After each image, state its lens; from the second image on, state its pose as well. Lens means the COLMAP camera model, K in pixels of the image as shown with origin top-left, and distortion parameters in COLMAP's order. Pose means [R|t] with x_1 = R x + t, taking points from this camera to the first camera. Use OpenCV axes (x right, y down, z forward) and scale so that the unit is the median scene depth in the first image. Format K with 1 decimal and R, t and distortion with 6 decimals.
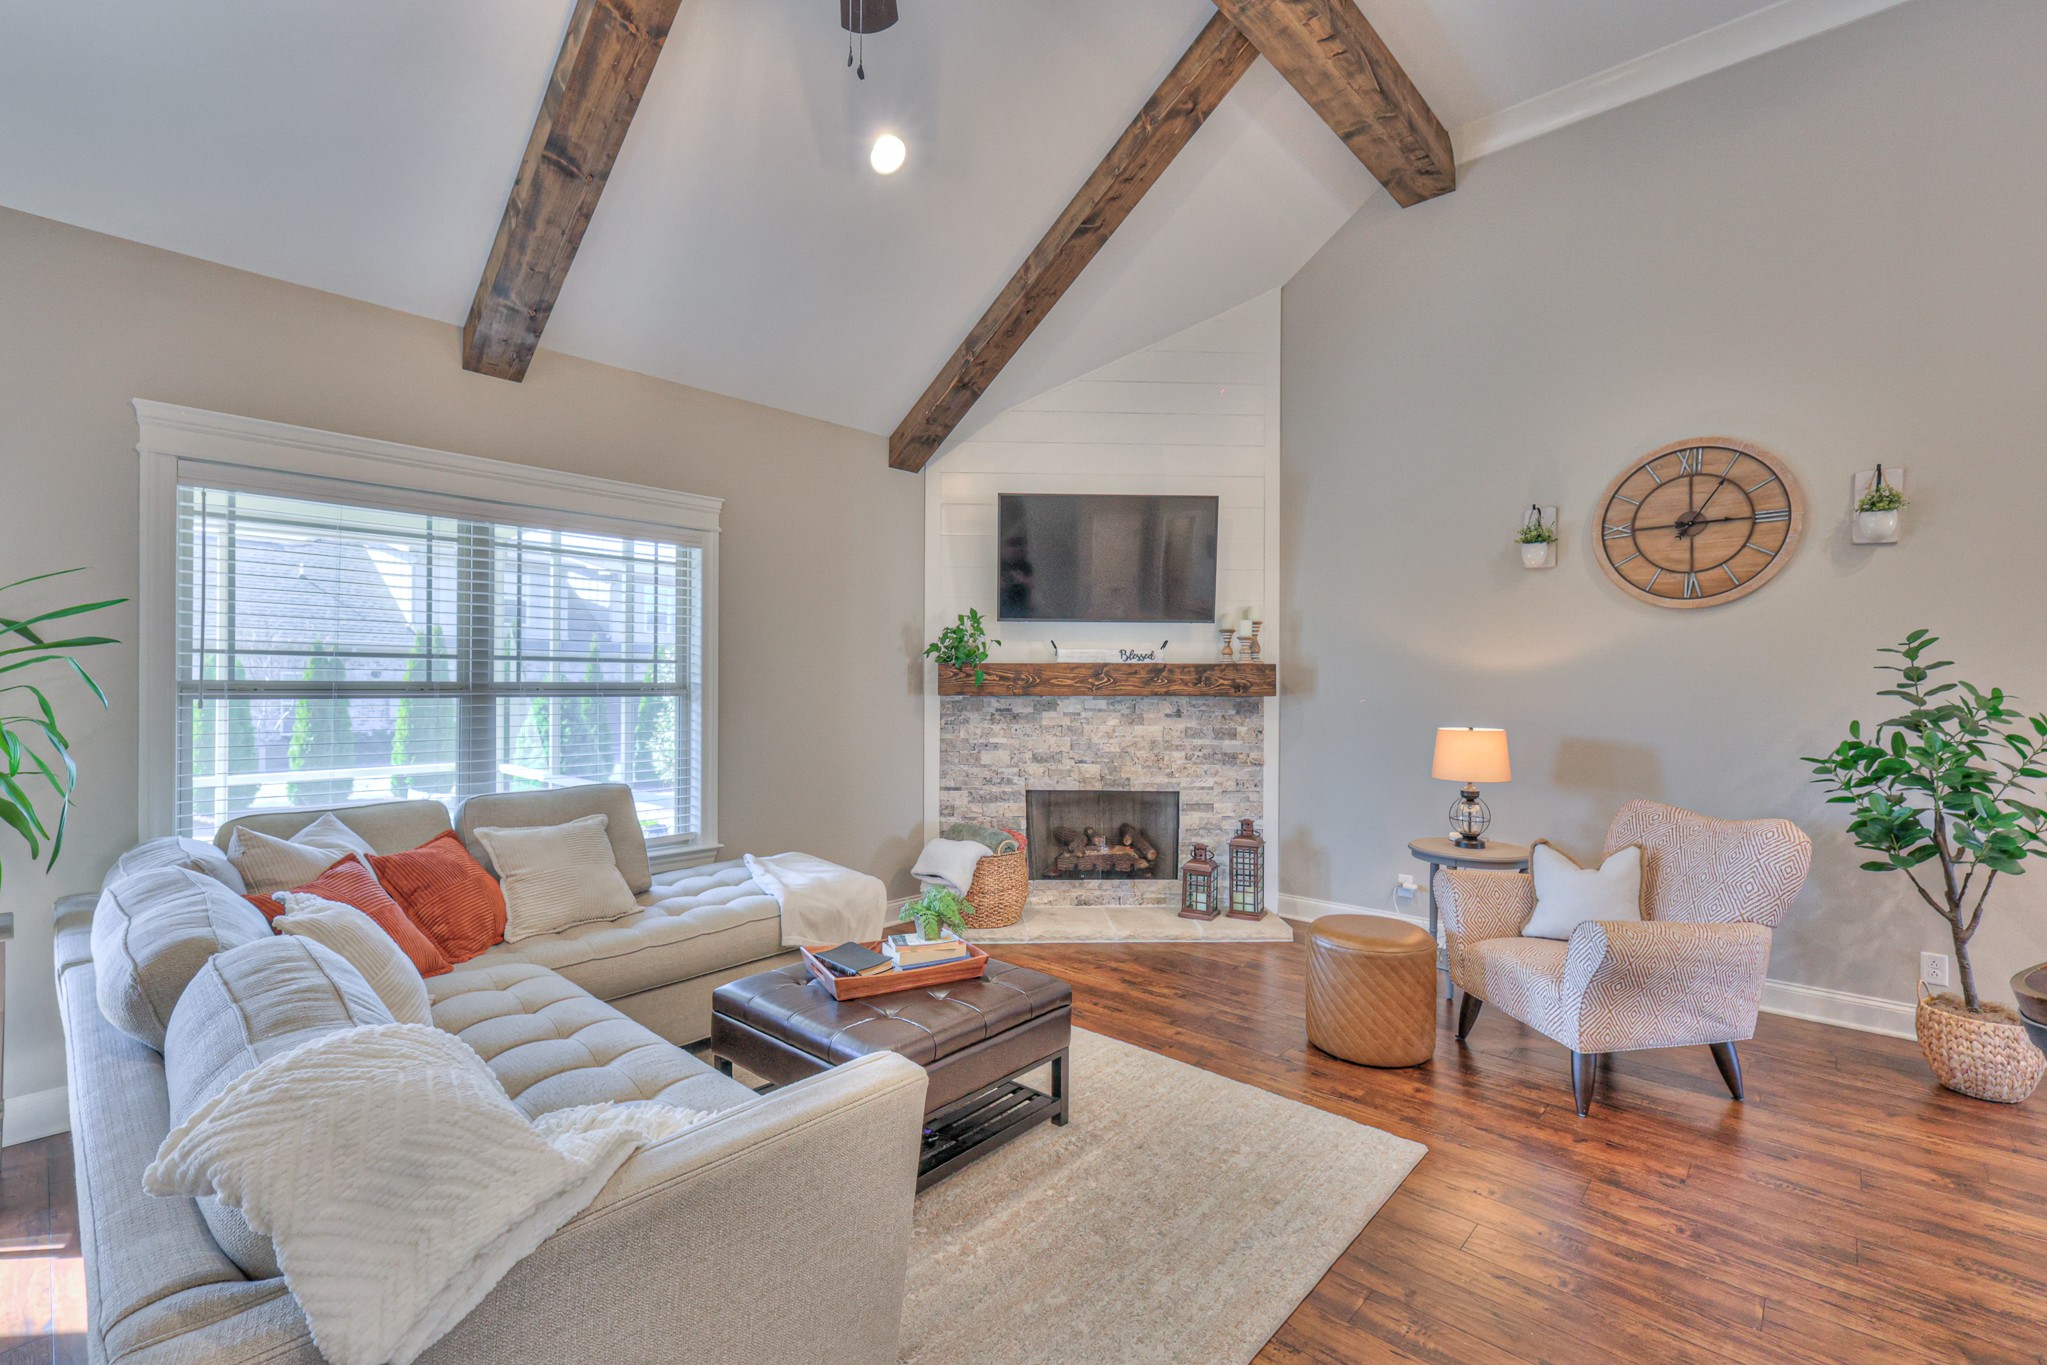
lens RADIAL K [[891.6, 0, 1027.6], [0, 891.6, 673.4], [0, 0, 1]] dist [-0.001618, 0.000045]
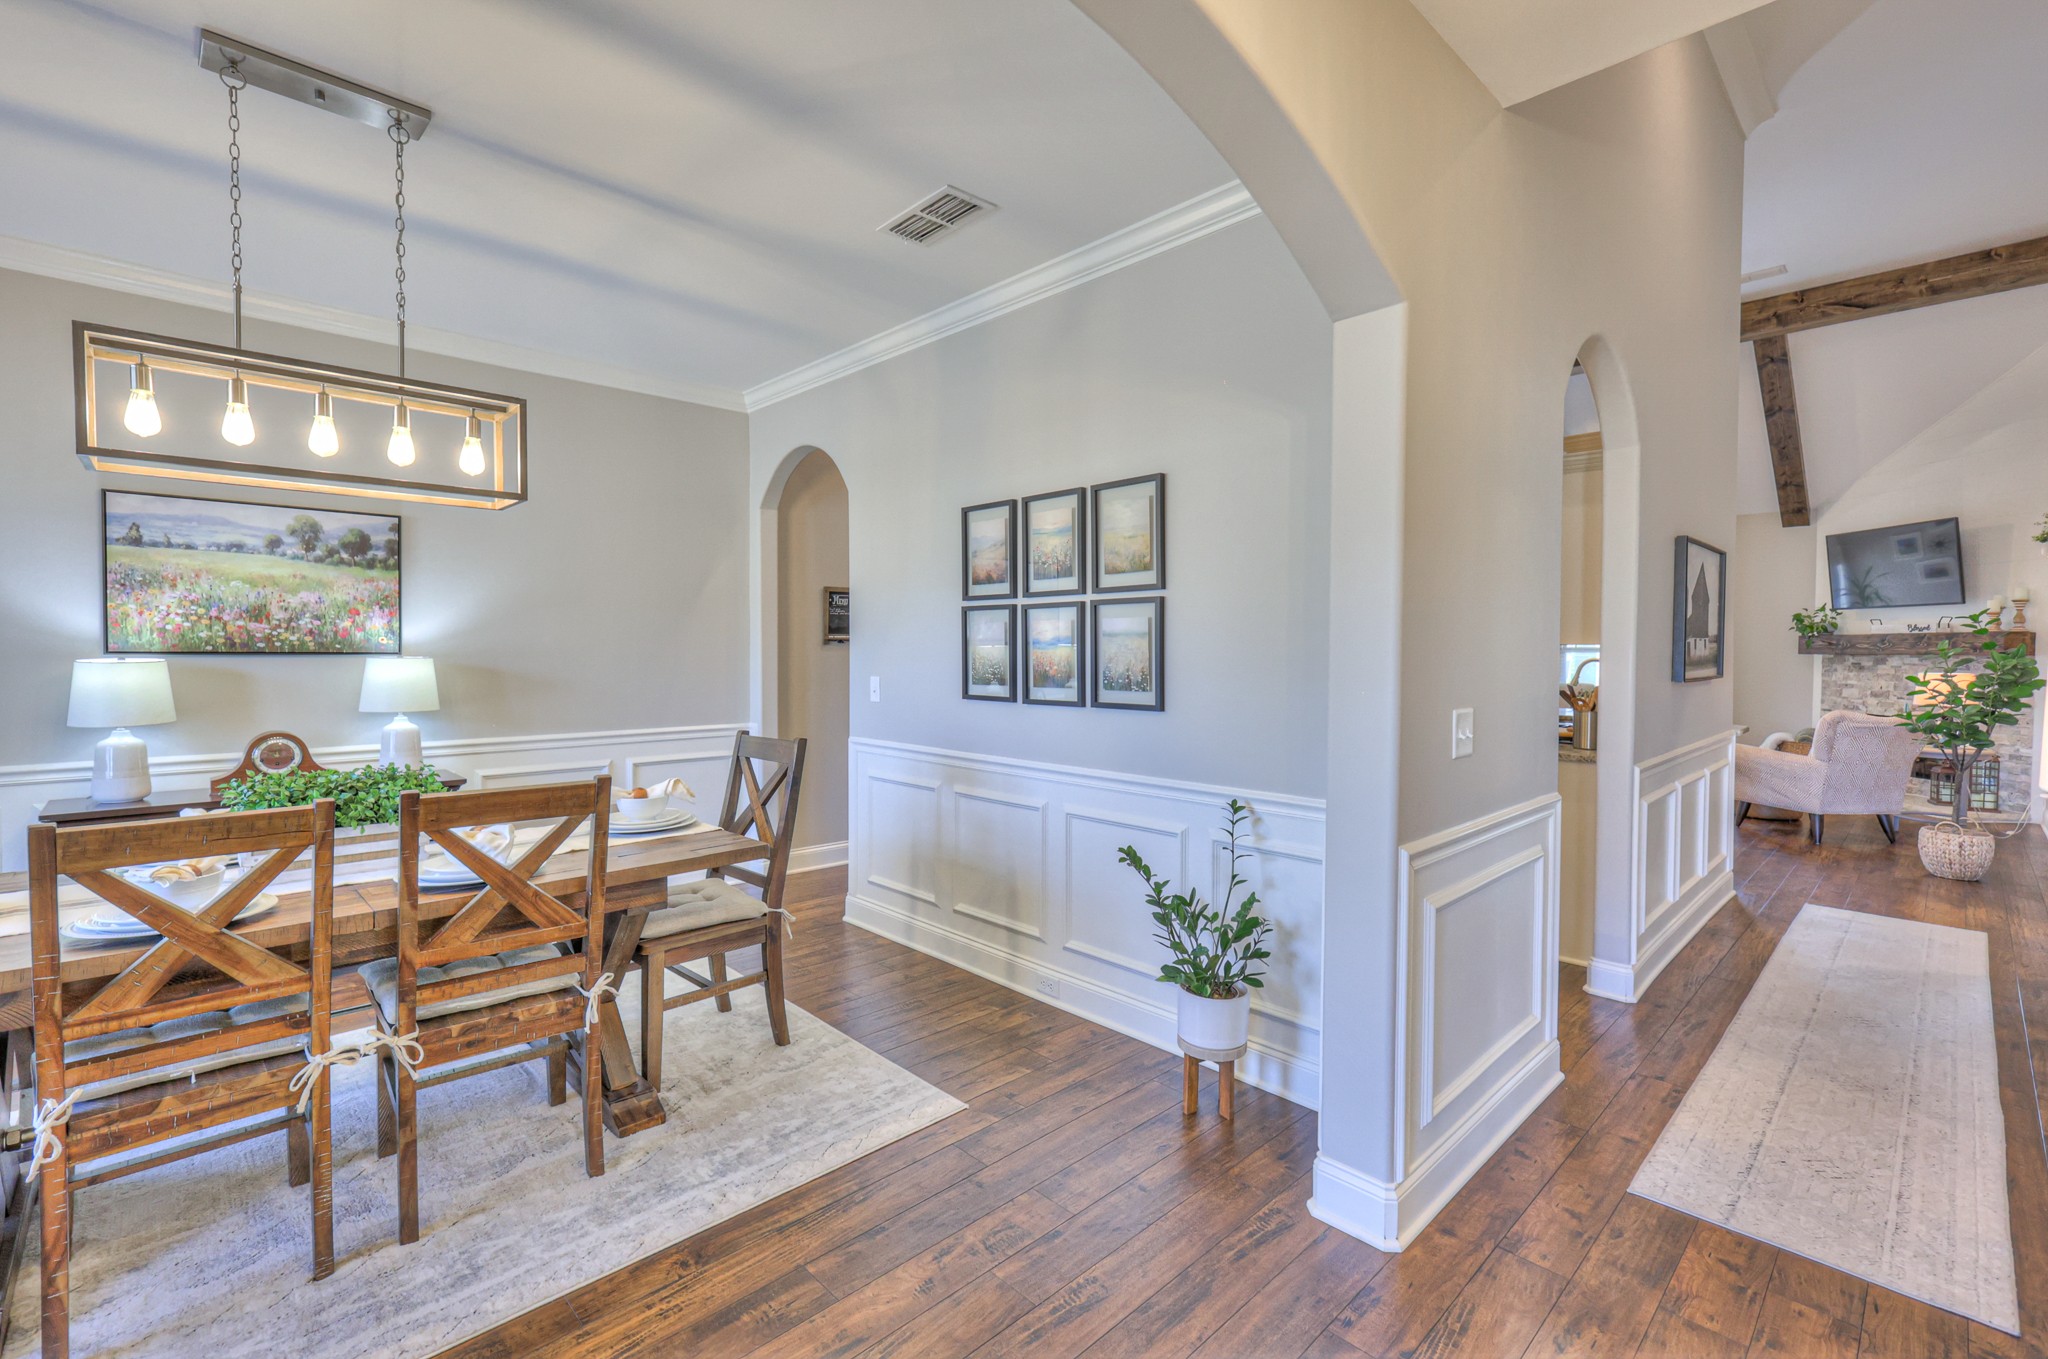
lens RADIAL K [[892.0, 0, 1028.1], [0, 892.0, 670.4], [0, 0, 1]] dist [-0.001618, 0.000045]
pose [[-0.059939, 0.018041, -0.998039, 1.742848], [0.004980, 0.999830, 0.017775, 0.017656], [0.998190, -0.003904, -0.060018, -0.420676]]
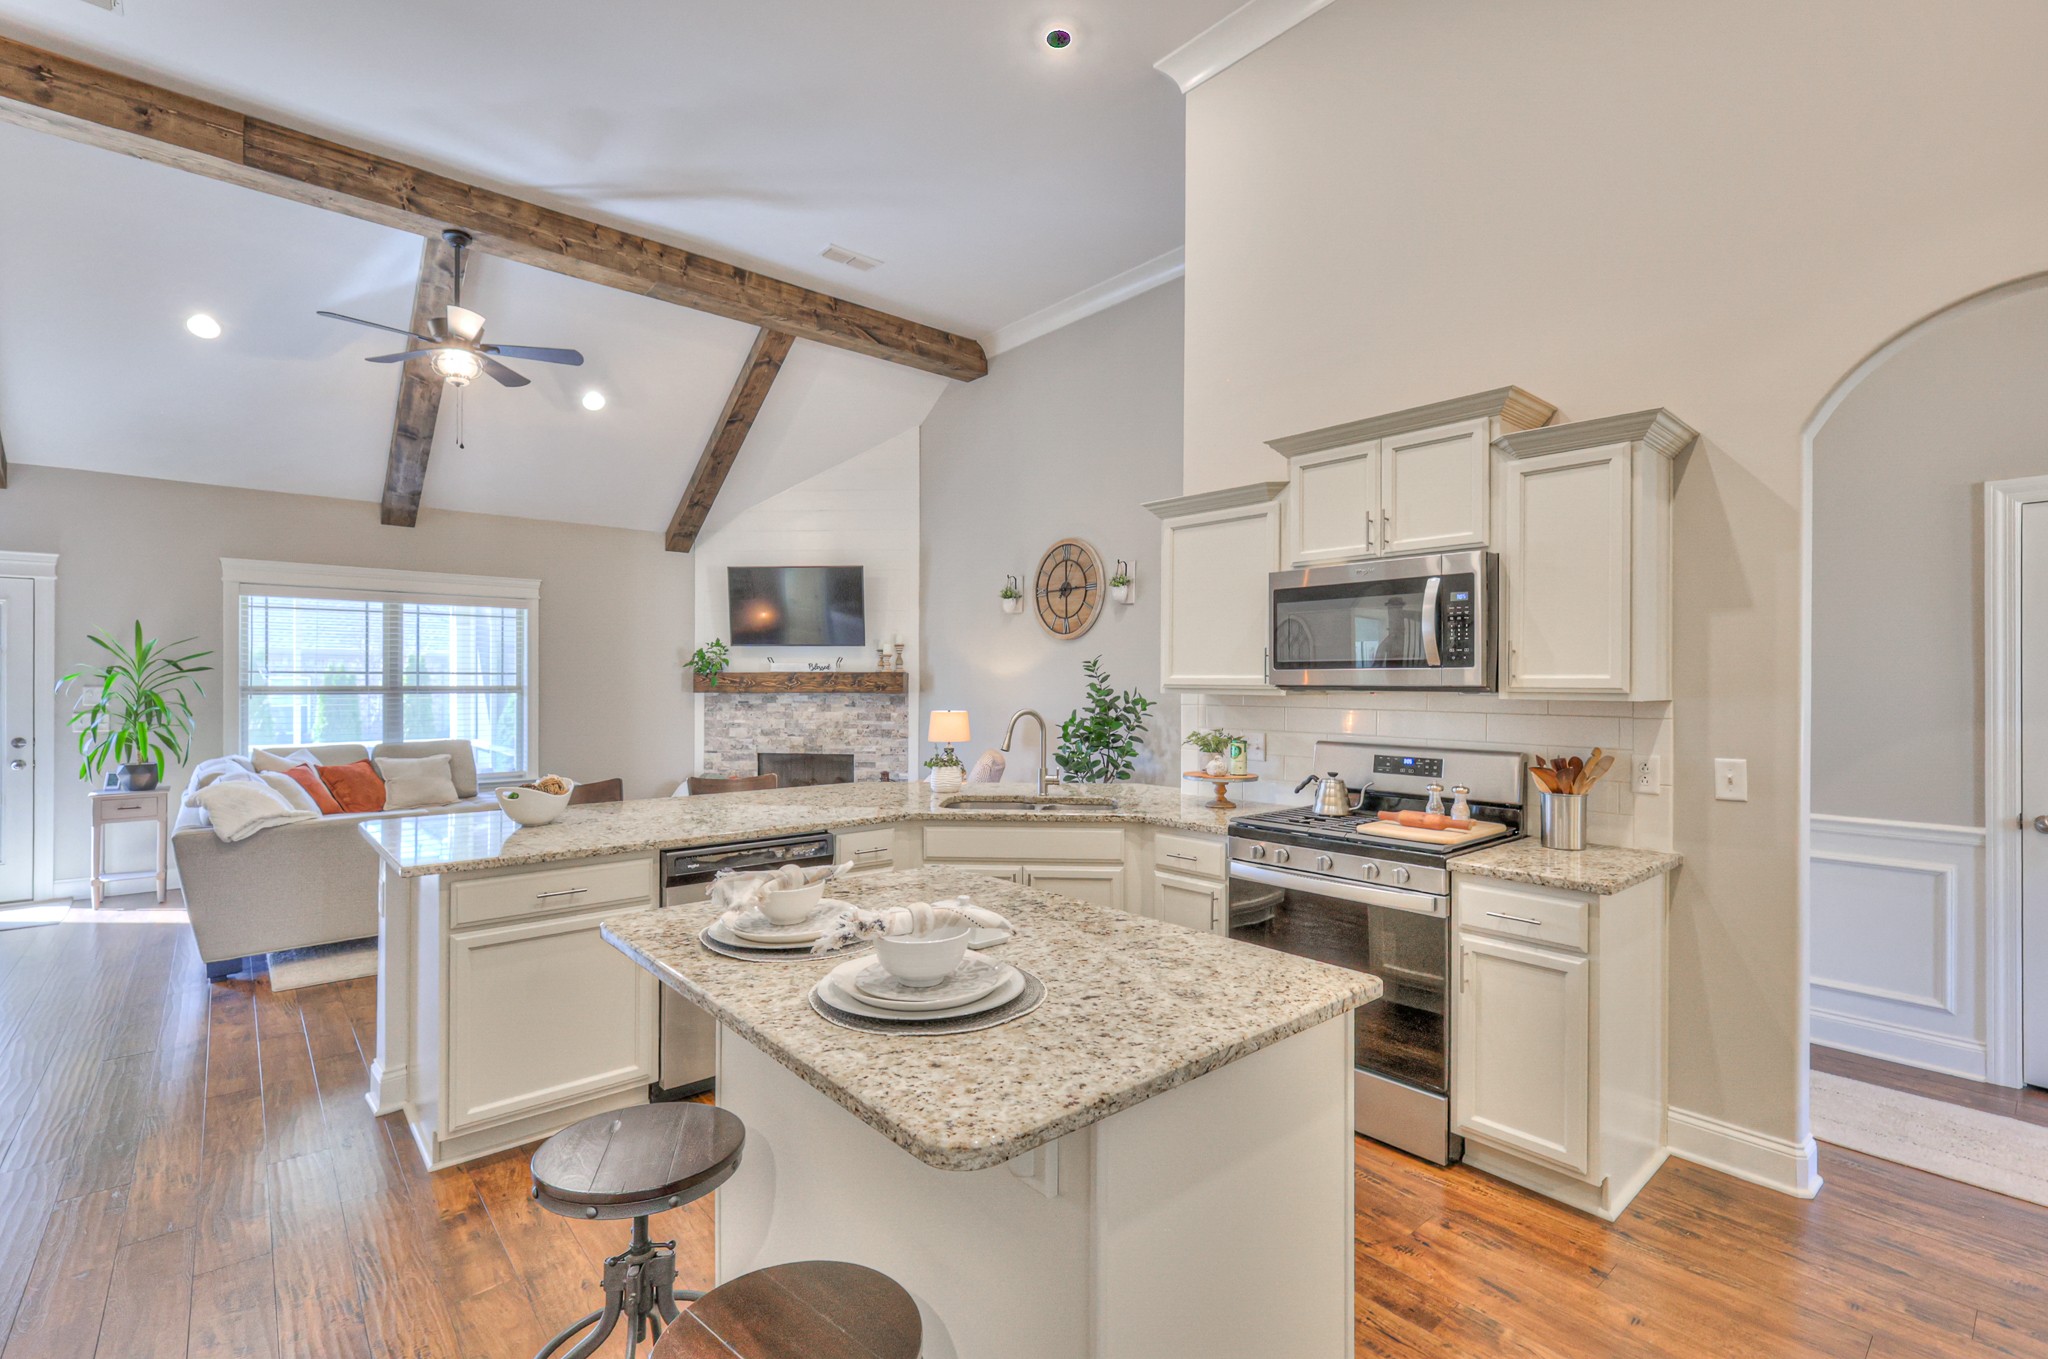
lens RADIAL K [[904.5, 0, 1031.9], [0, 904.5, 676.9], [0, 0, 1]] dist [-0.000904, -0.000072]
pose [[0.993982, -0.004312, -0.109457, 0.678687], [0.004883, 0.999976, 0.004949, -0.009102], [0.109433, -0.005454, 0.993979, -0.551203]]
